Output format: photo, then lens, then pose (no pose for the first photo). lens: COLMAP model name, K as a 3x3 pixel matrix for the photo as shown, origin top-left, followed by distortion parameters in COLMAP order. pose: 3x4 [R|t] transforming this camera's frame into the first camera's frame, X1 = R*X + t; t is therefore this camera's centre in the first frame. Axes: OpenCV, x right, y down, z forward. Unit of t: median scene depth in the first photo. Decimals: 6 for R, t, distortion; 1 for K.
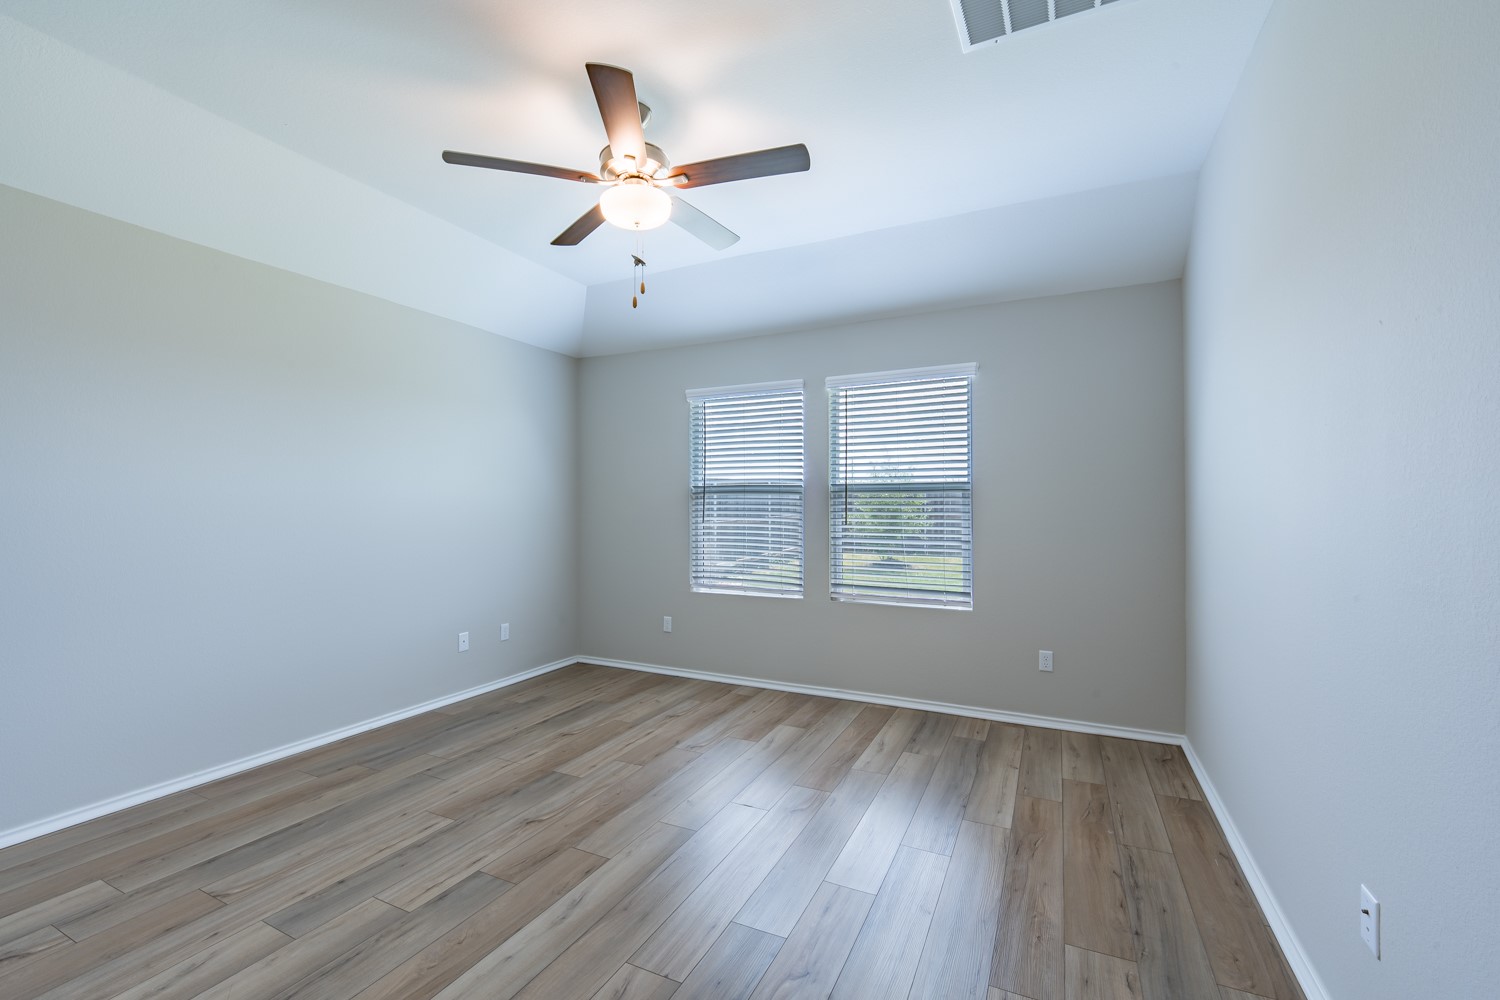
lens RADIAL K [[619.2, 0, 744.7], [0, 619.2, 508.9], [0, 0, 1]] dist [-0.008580, -0.003382]
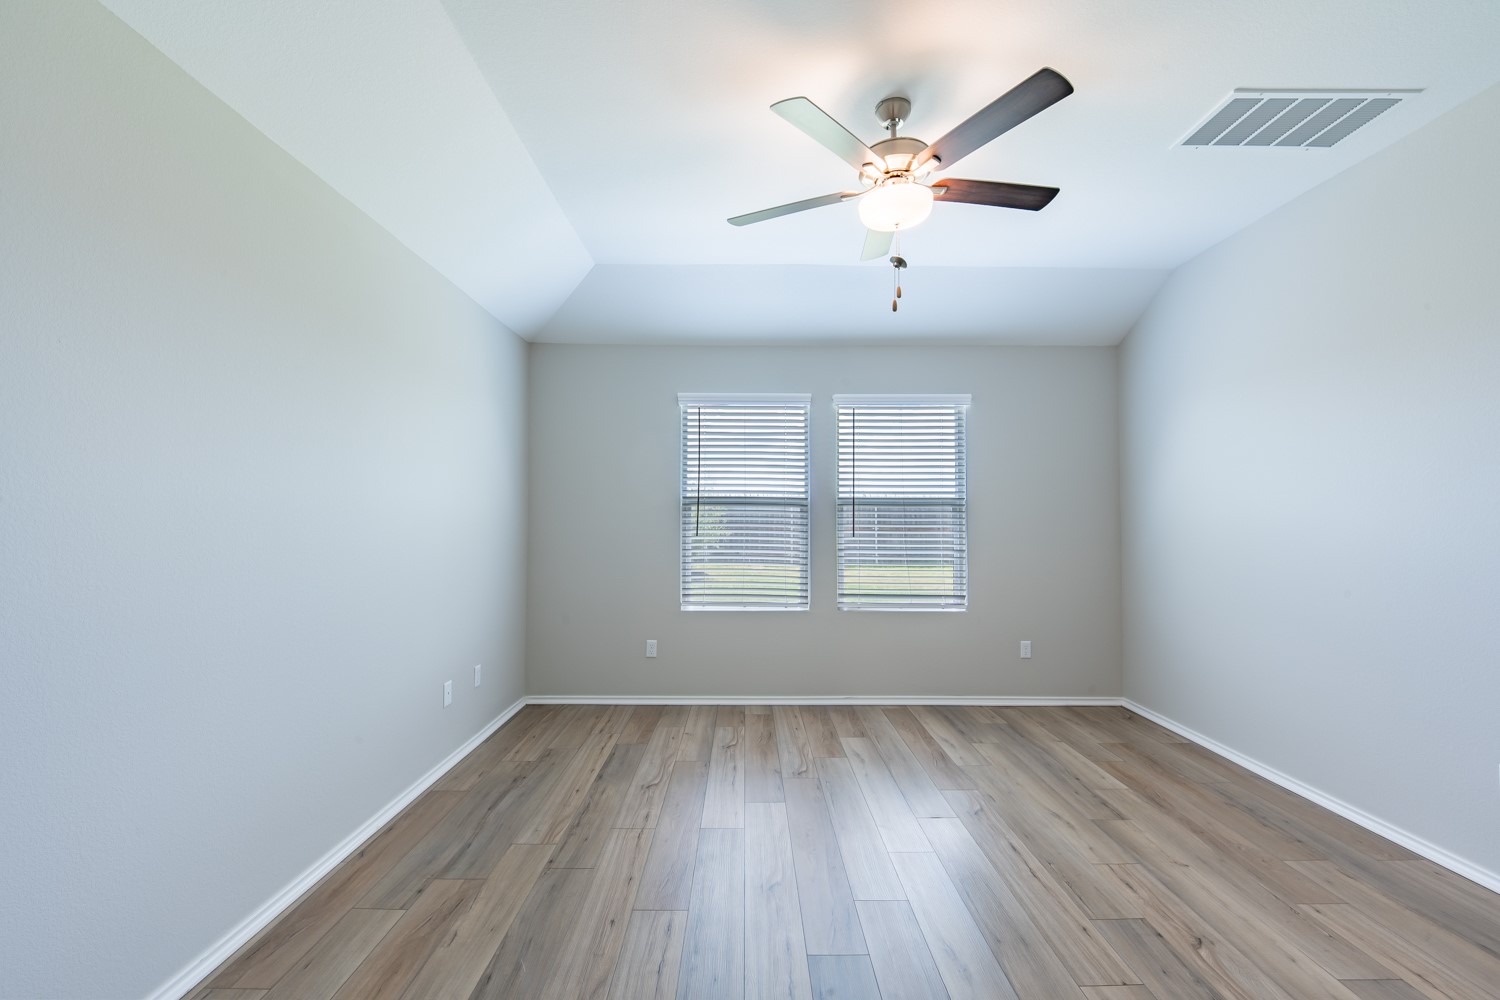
lens RADIAL K [[619.2, 0, 728.8], [0, 619.2, 506.6], [0, 0, 1]] dist [-0.008580, -0.003382]
pose [[0.899992, 0.011808, 0.435747, -0.513972], [-0.001685, 0.999720, -0.023609, -0.000340], [-0.435903, 0.020514, 0.899760, 0.161352]]
